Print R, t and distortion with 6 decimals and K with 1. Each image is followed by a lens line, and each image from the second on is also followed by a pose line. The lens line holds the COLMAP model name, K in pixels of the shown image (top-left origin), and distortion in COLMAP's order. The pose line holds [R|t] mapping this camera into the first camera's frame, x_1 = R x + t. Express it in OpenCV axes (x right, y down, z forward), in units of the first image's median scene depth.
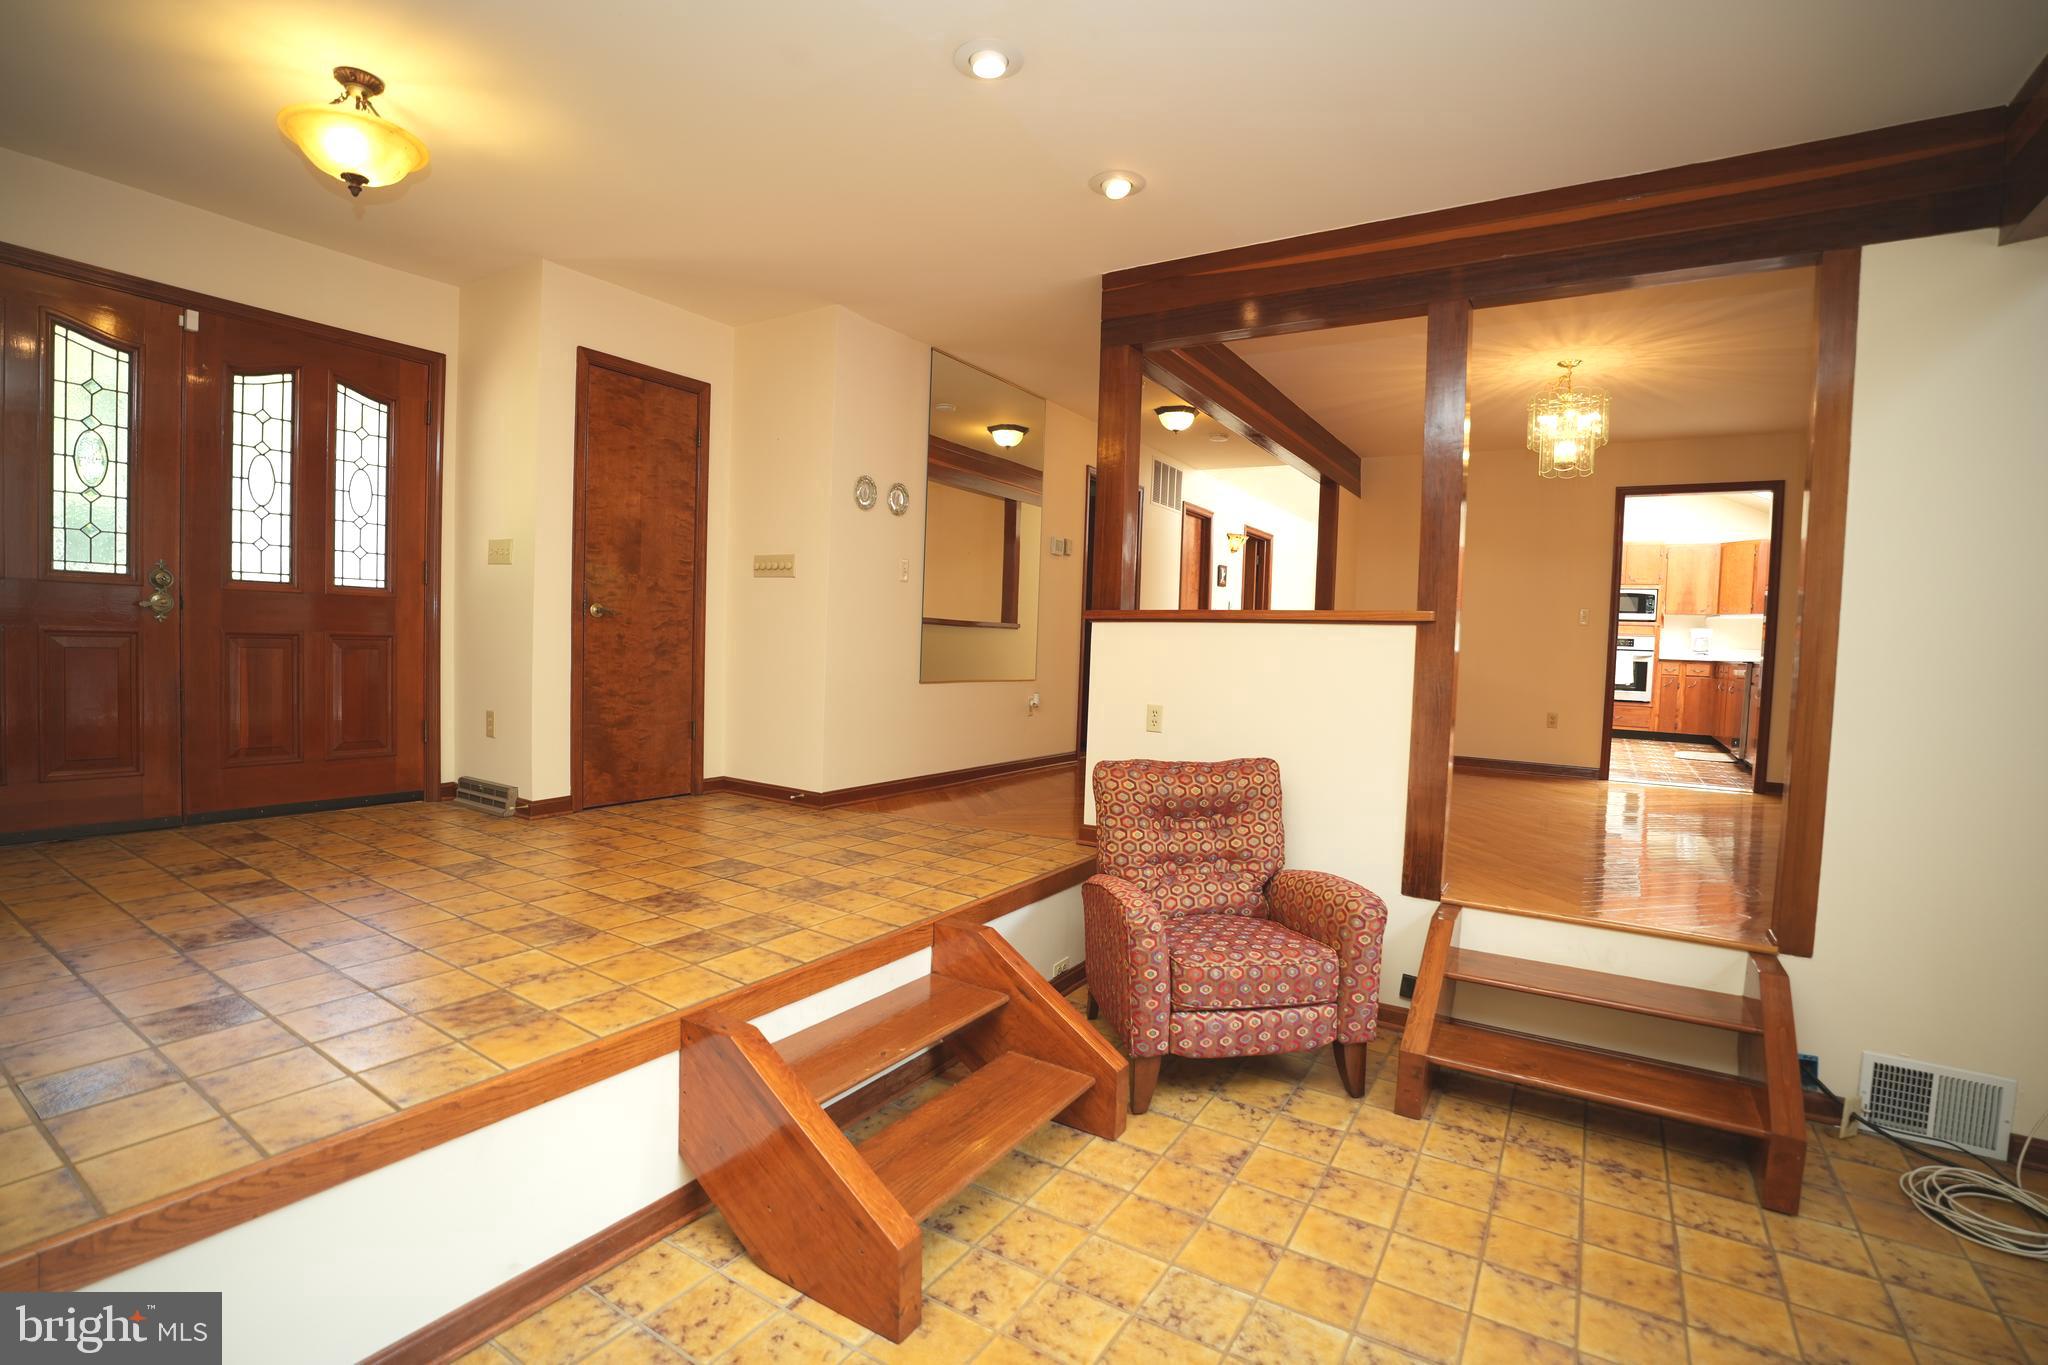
lens RADIAL K [[940.1, 0, 1029.2], [0, 940.1, 688.7], [0, 0, 1]] dist [-0.068622, 0.014752]
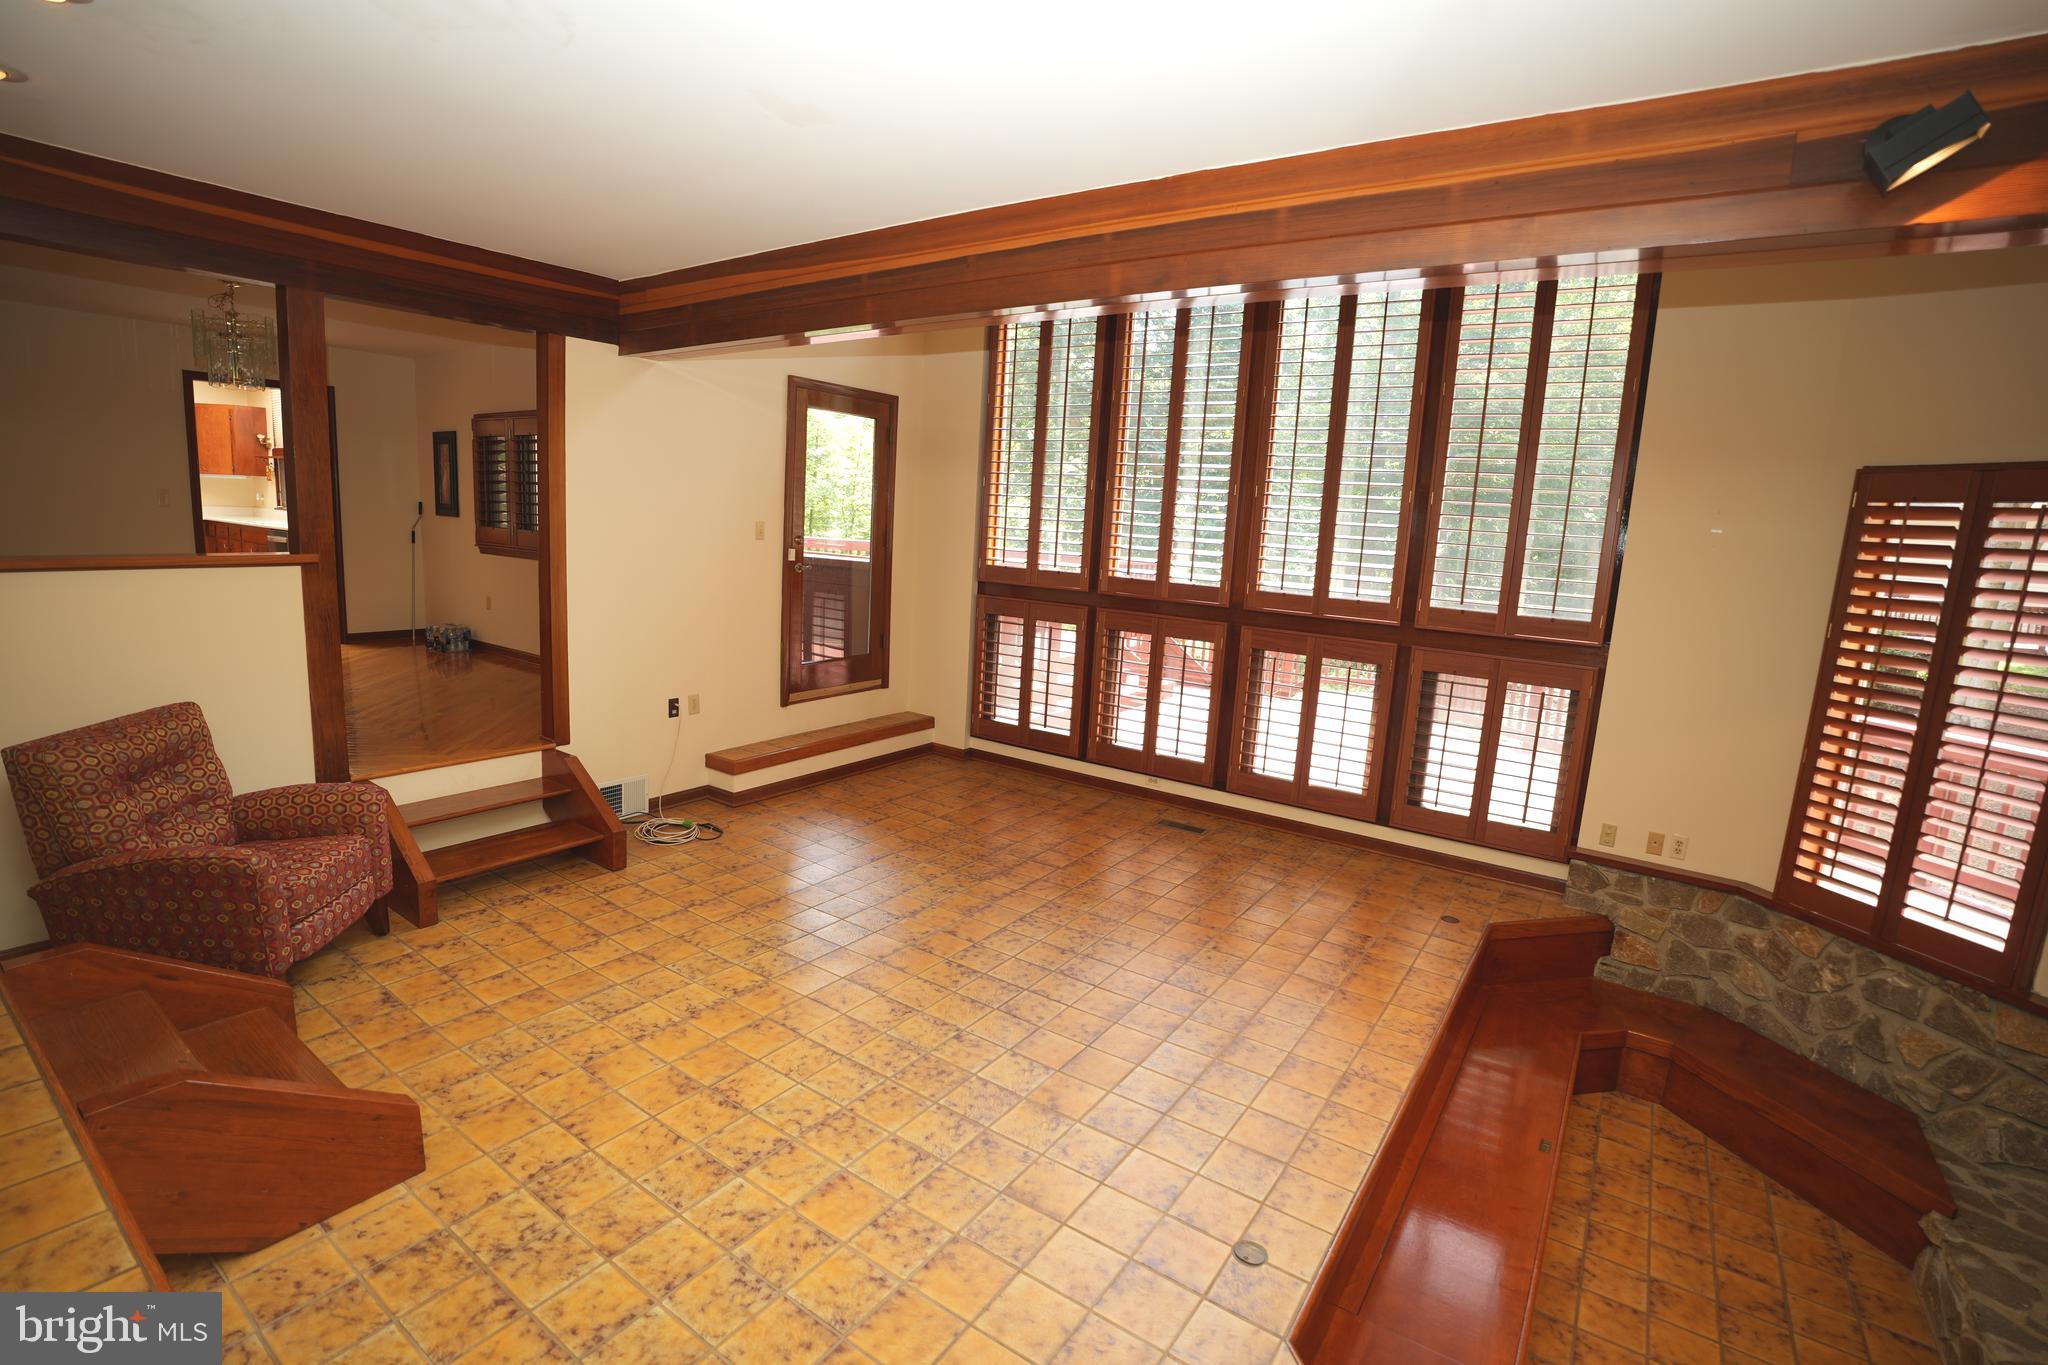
lens RADIAL K [[940.1, 0, 1019.9], [0, 940.1, 679.6], [0, 0, 1]] dist [-0.068622, 0.014752]
pose [[0.048280, -0.196773, 0.979260, -0.702219], [-0.002298, 0.980379, 0.197111, -0.155168], [-0.998831, -0.011767, 0.046880, 0.020053]]
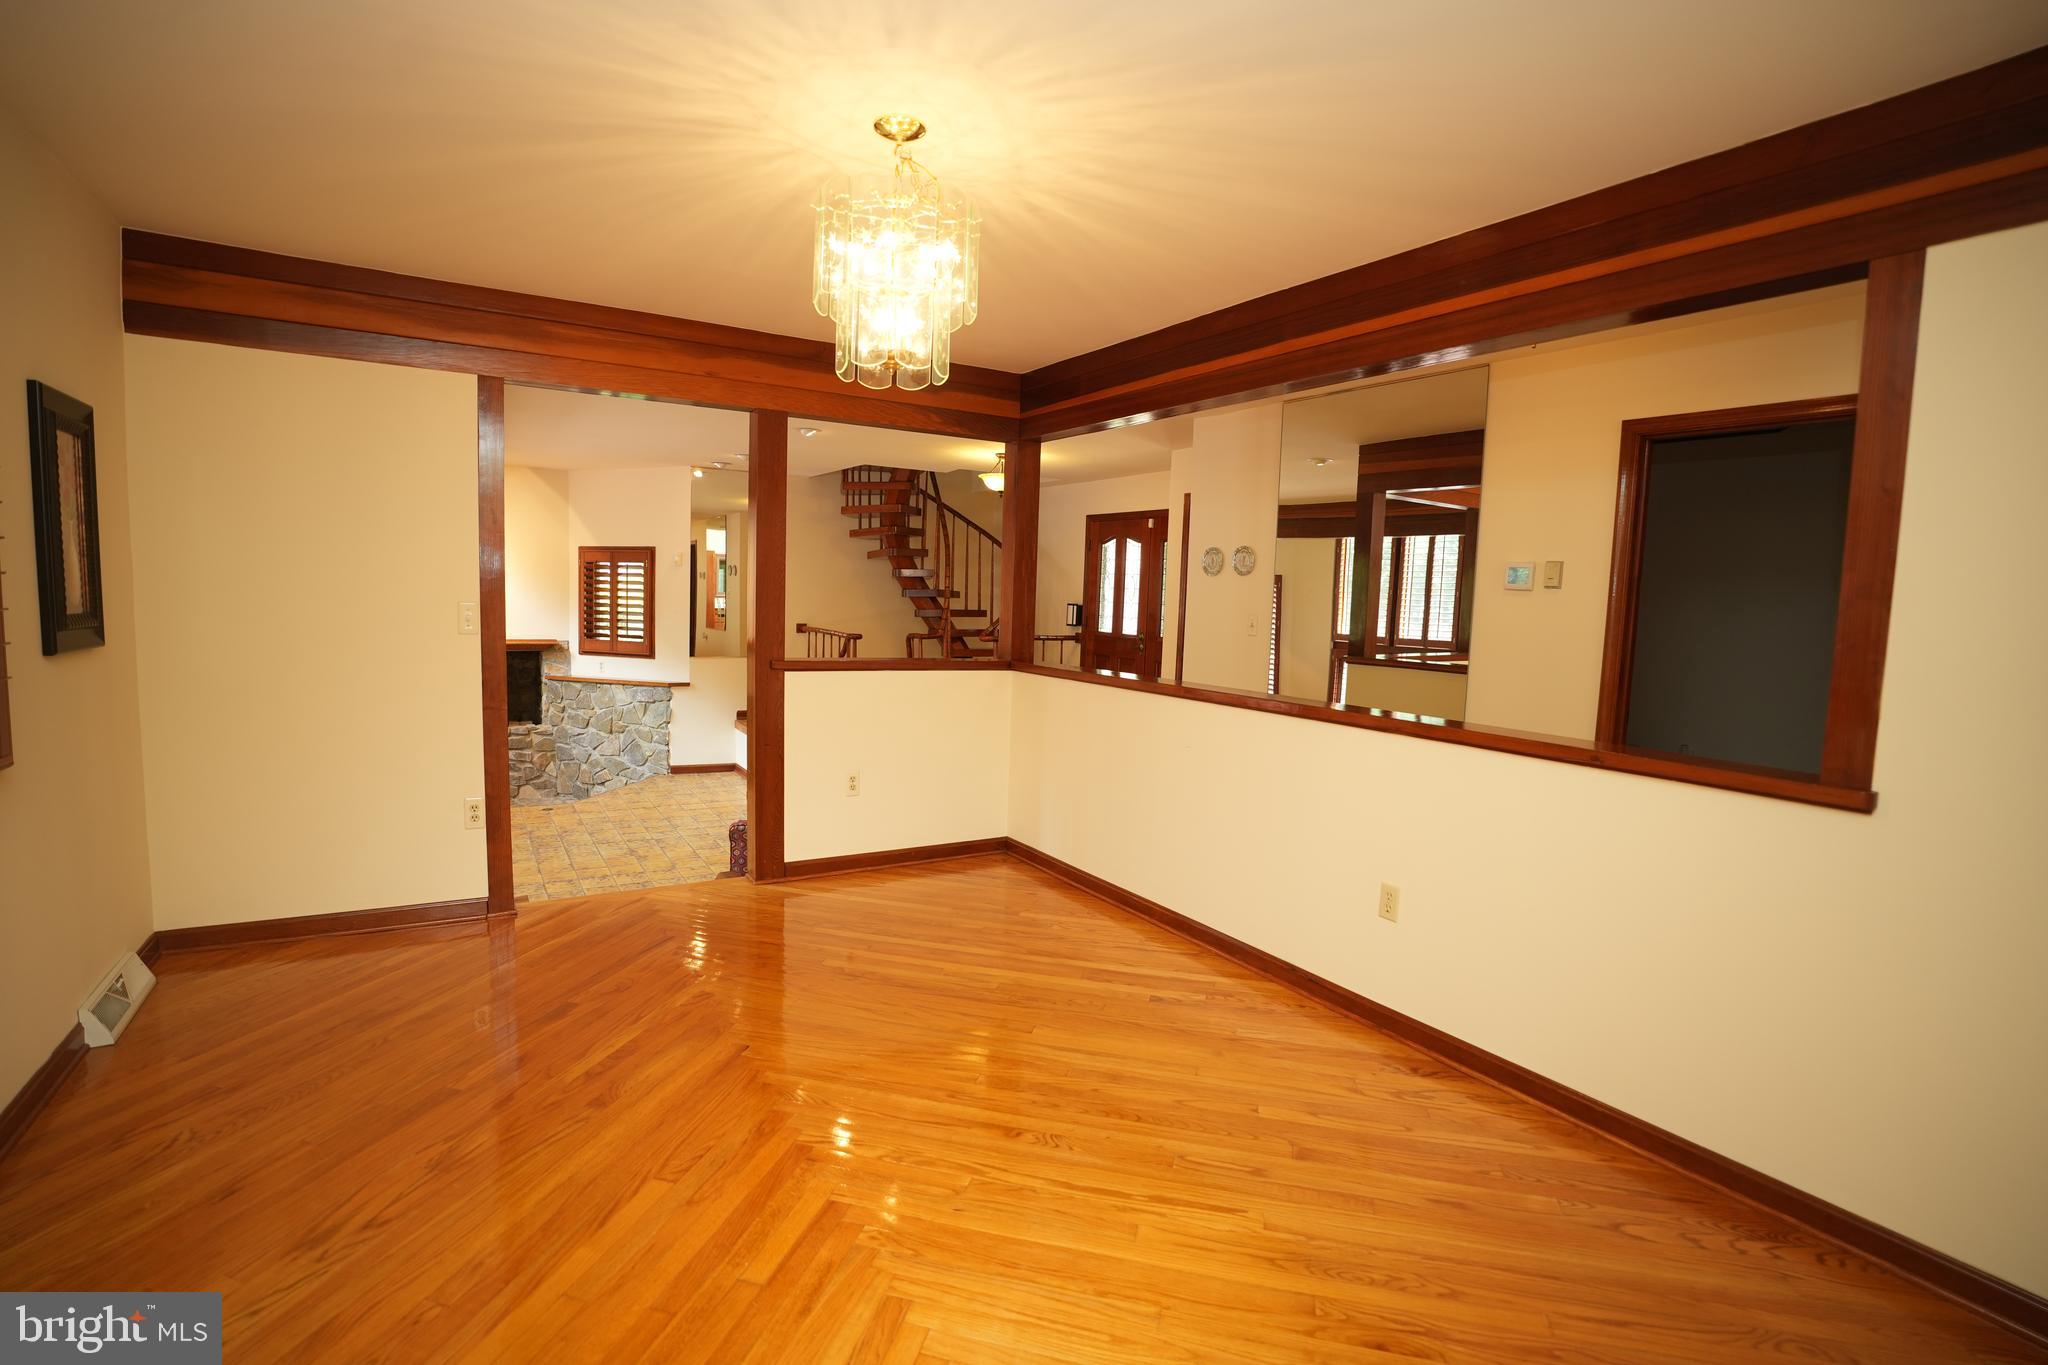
lens RADIAL K [[940.1, 0, 1028.5], [0, 940.1, 691.5], [0, 0, 1]] dist [-0.068622, 0.014752]
pose [[-0.437248, 0.046392, -0.898143, 1.429584], [-0.091244, 0.991227, 0.095621, -0.195935], [0.894700, 0.123760, -0.429179, 1.875751]]
